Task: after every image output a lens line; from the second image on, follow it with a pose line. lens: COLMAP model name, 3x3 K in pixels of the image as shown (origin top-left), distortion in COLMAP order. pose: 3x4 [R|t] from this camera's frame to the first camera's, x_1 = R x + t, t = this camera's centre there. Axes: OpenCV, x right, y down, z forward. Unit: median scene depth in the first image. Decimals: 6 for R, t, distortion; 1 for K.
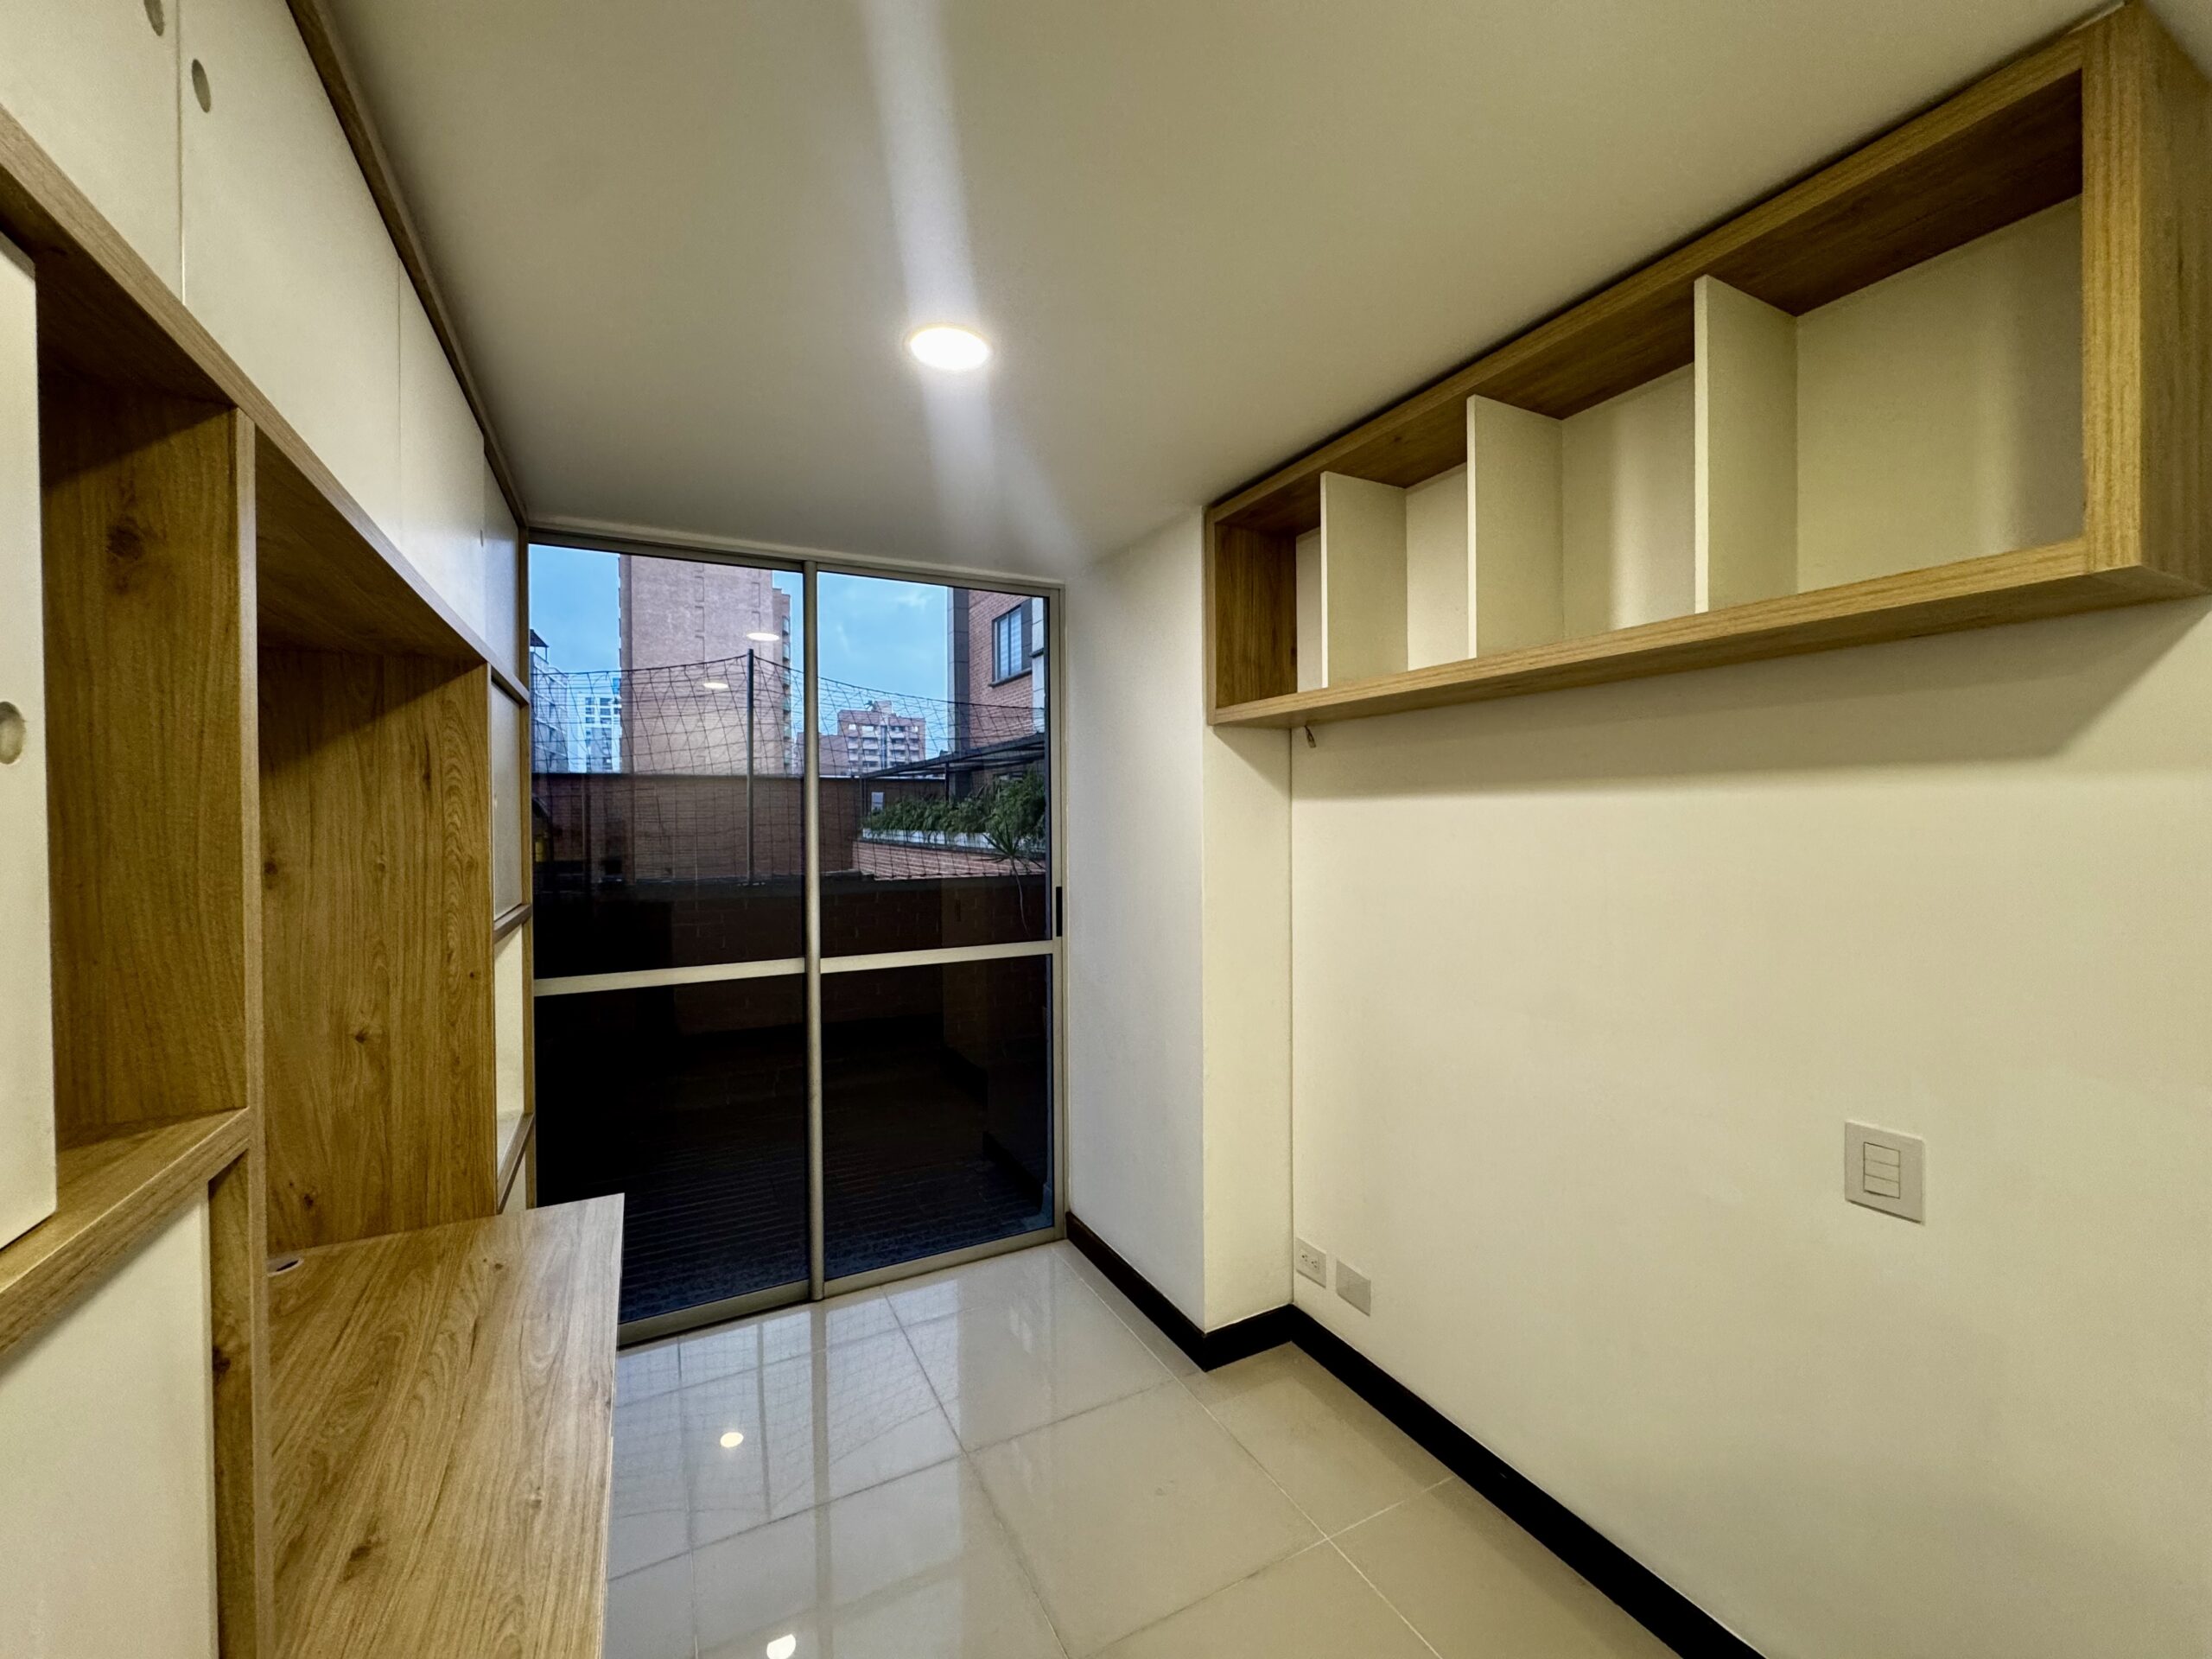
lens RADIAL K [[886.7, 0, 1105.2], [0, 886.7, 826.6], [0, 0, 1]] dist [-0.002286, 0.000540]
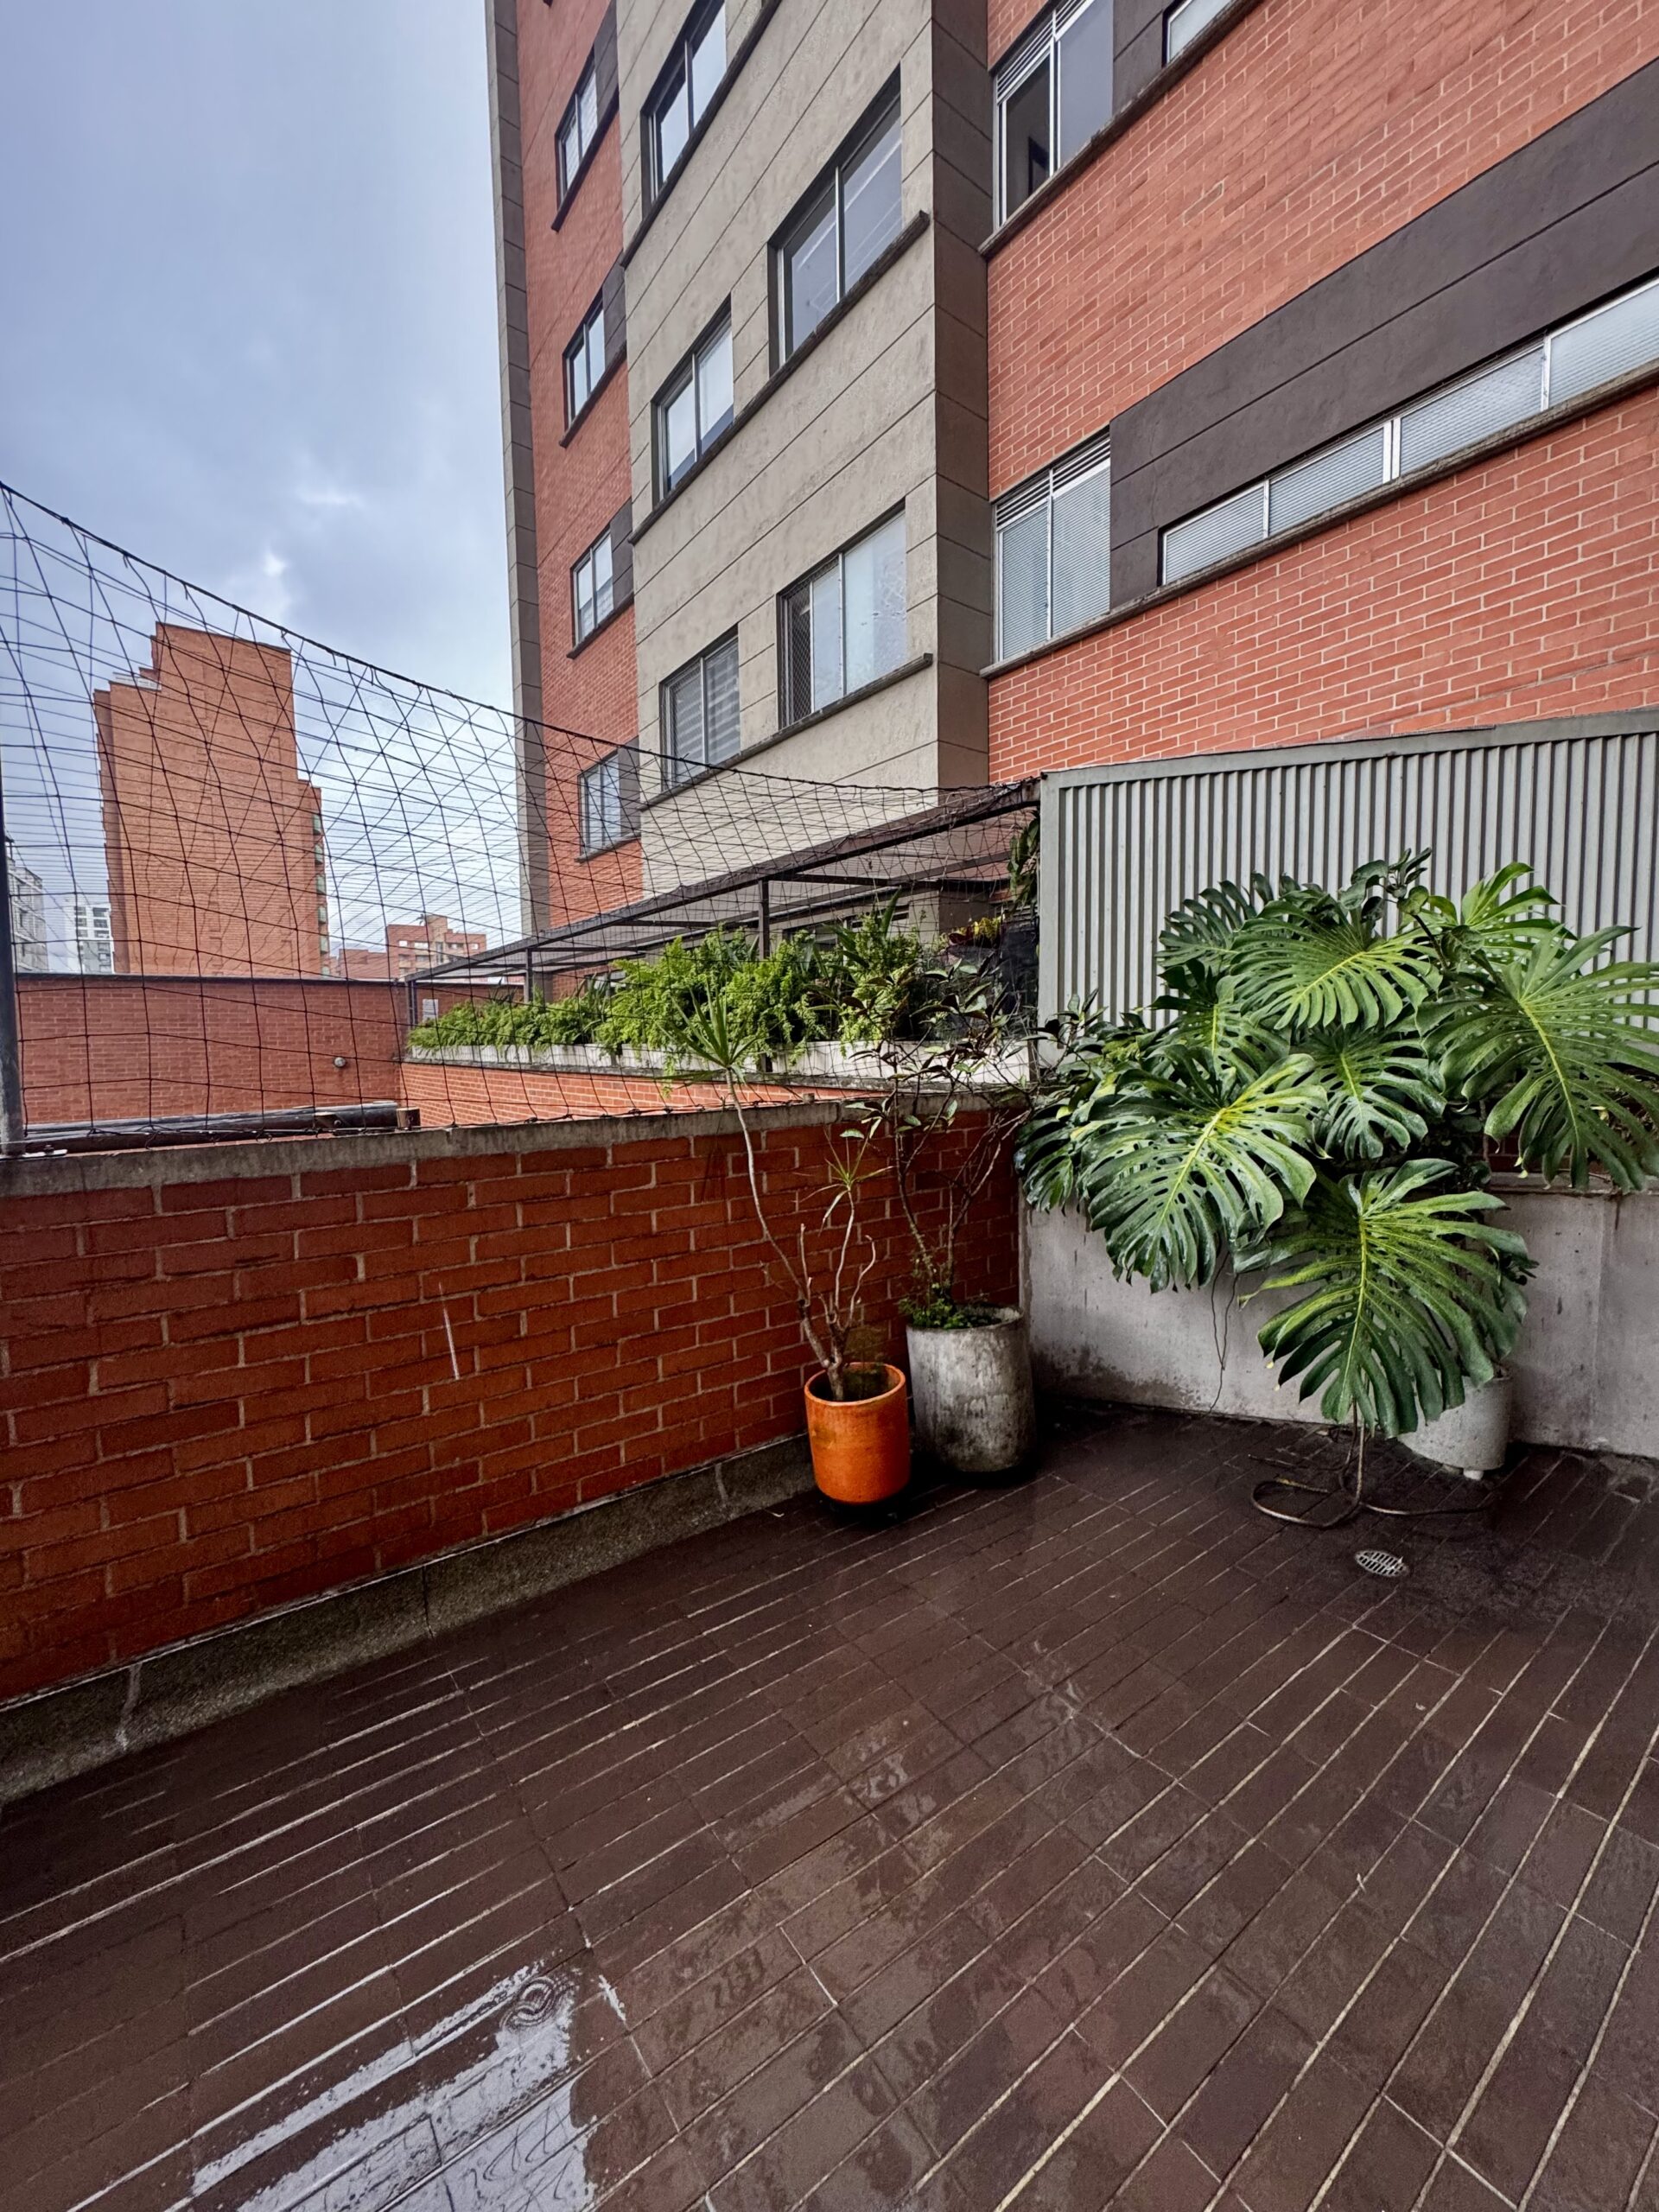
lens RADIAL K [[886.7, 0, 831.6], [0, 886.7, 1104.9], [0, 0, 1]] dist [-0.002286, 0.000540]
pose [[0.985967, -0.021879, 0.165499, -0.375053], [0.011385, 0.997879, 0.064092, 0.067621], [-0.166550, -0.061309, 0.984125, 1.582559]]
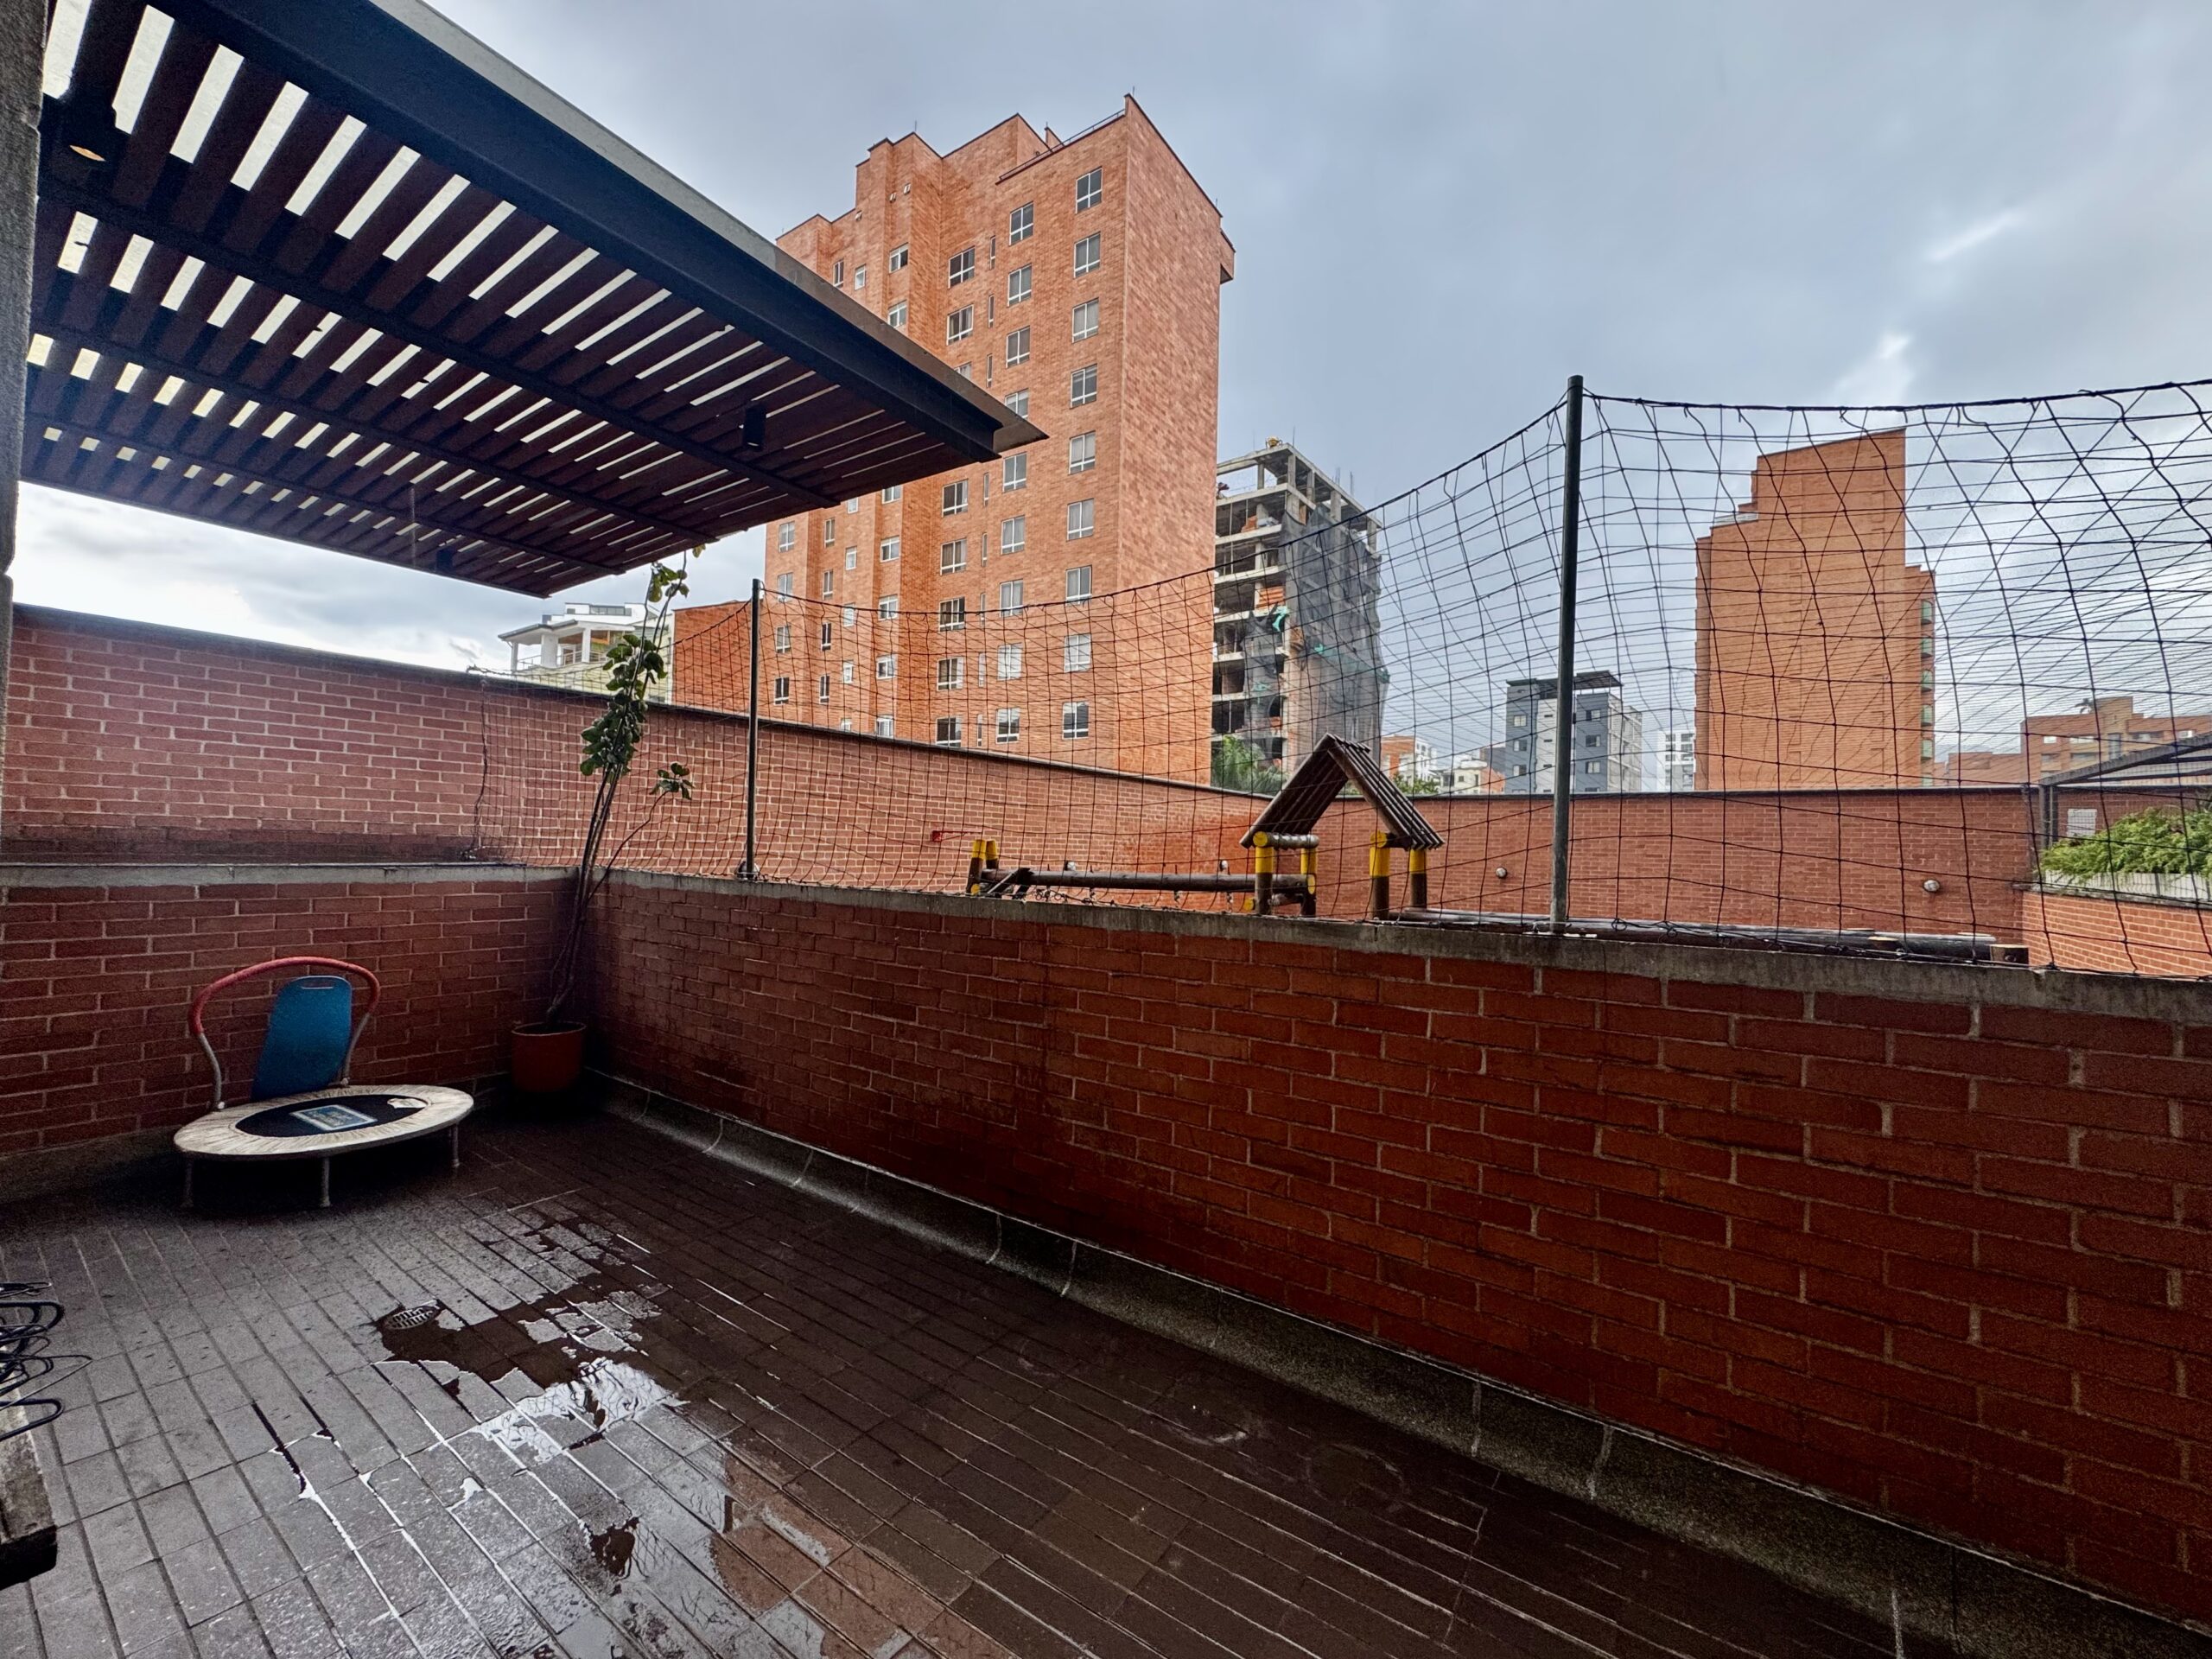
lens RADIAL K [[886.7, 0, 1105.2], [0, 886.7, 826.6], [0, 0, 1]] dist [-0.002286, 0.000540]
pose [[0.457414, -0.003835, -0.889246, -0.330911], [-0.036283, 0.999077, -0.022972, 0.080675], [0.888514, 0.042773, 0.456852, 1.604185]]
